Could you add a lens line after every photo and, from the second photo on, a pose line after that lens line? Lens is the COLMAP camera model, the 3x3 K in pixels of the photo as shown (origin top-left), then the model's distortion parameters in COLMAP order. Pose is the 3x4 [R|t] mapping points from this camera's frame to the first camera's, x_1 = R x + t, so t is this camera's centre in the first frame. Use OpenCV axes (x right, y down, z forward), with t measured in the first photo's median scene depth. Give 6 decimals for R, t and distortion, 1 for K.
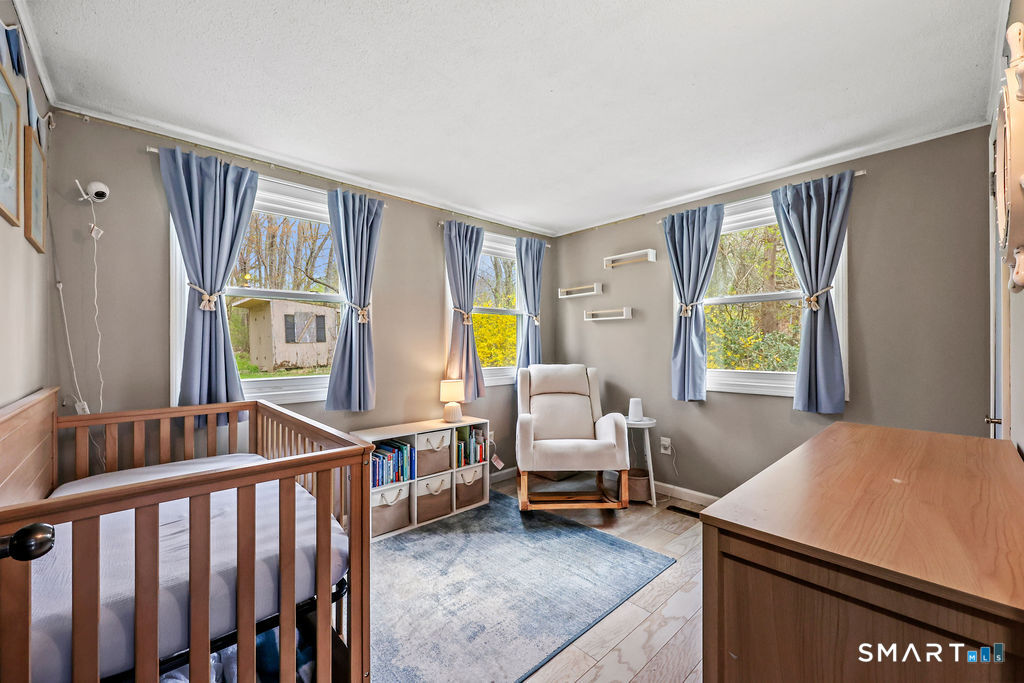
lens RADIAL K [[415.2, 0, 516.0], [0, 415.2, 345.1], [0, 0, 1]] dist [0.002032, -0.000276]
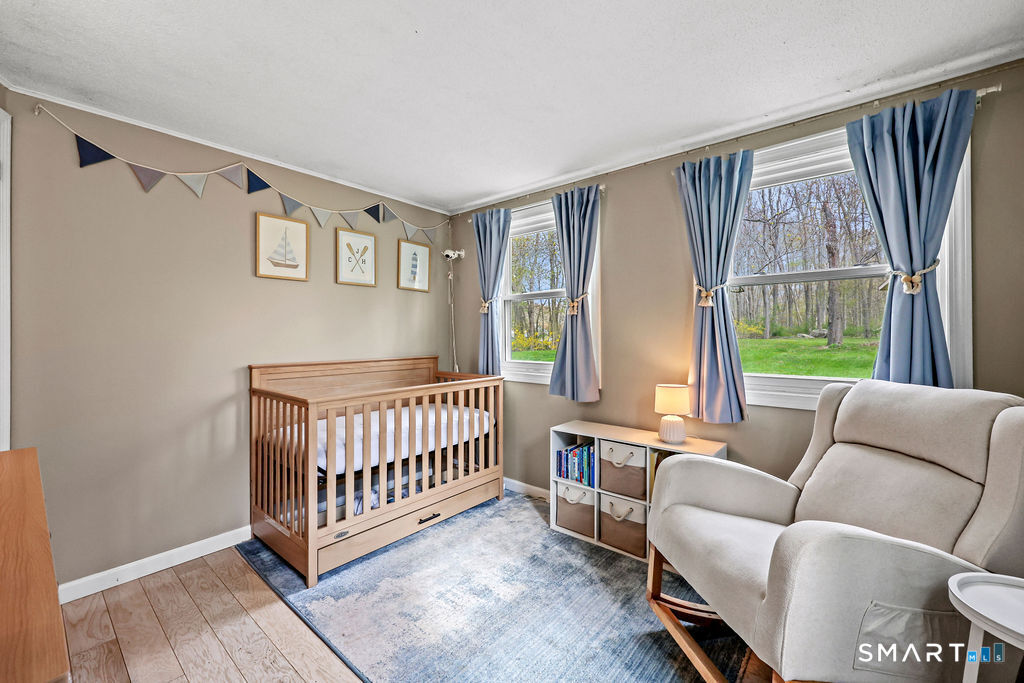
lens RADIAL K [[415.2, 0, 513.1], [0, 415.2, 332.5], [0, 0, 1]] dist [0.002032, -0.000276]
pose [[0.111850, -0.004261, -0.993716, 0.631607], [-0.001388, 0.999989, -0.004444, -0.004014], [0.993724, 0.001877, 0.111843, 0.748829]]
